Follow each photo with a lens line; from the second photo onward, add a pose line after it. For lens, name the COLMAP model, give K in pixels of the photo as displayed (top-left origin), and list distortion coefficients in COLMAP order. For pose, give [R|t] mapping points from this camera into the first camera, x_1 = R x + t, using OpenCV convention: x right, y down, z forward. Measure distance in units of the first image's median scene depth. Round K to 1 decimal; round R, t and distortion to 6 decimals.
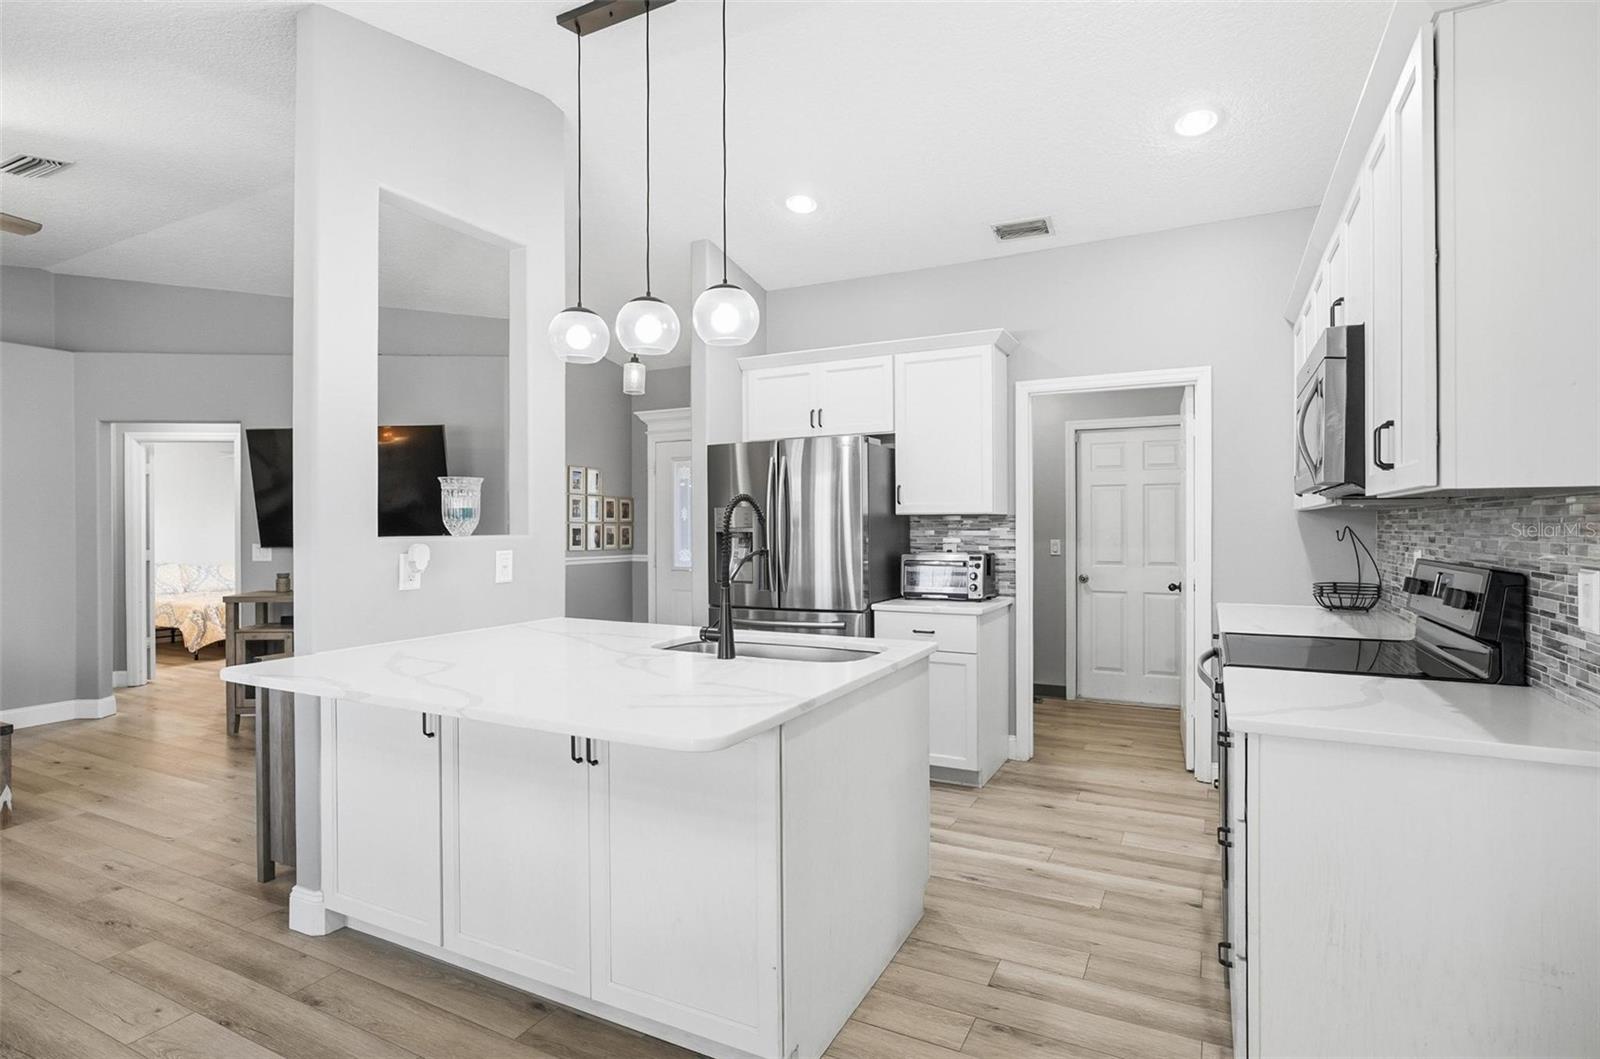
lens RADIAL K [[784.0, 0, 797.5], [0, 784.0, 527.2], [0, 0, 1]] dist [-0.015538, 0.005229]
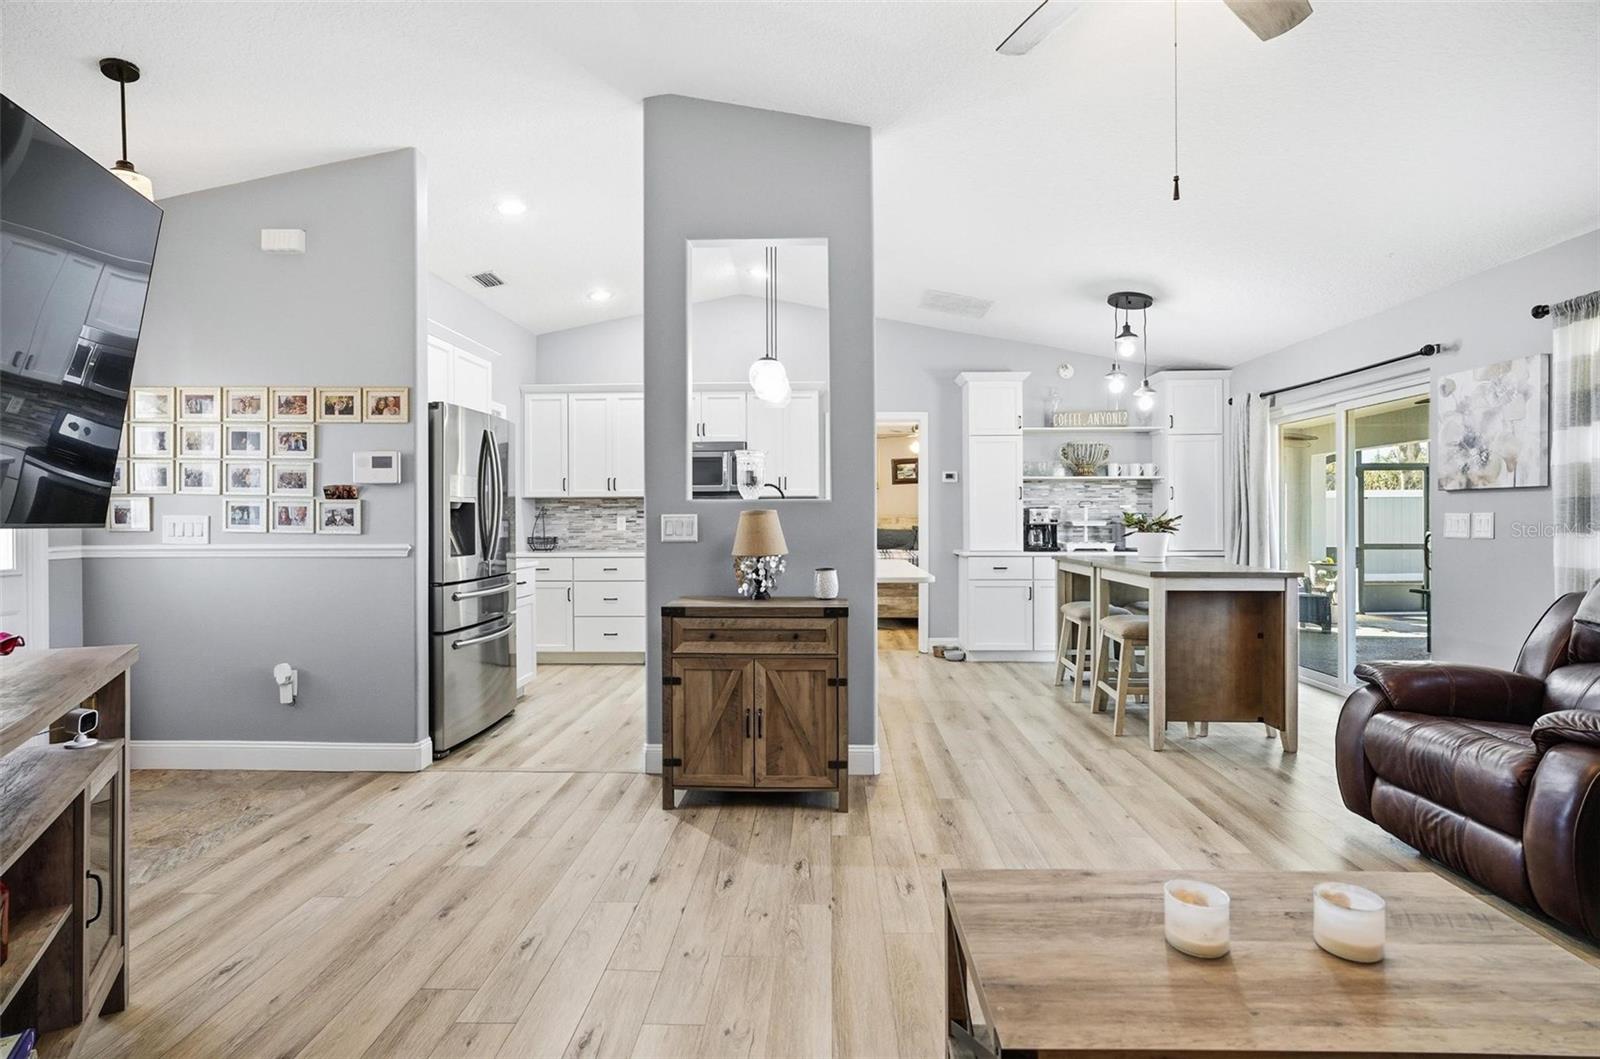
lens RADIAL K [[784.0, 0, 802.8], [0, 784.0, 520.6], [0, 0, 1]] dist [-0.015538, 0.005229]
pose [[-0.420805, 0.005854, 0.907132, -1.064405], [0.009179, 0.999955, -0.002195, 0.030392], [-0.907105, 0.007403, -0.420840, 0.965709]]
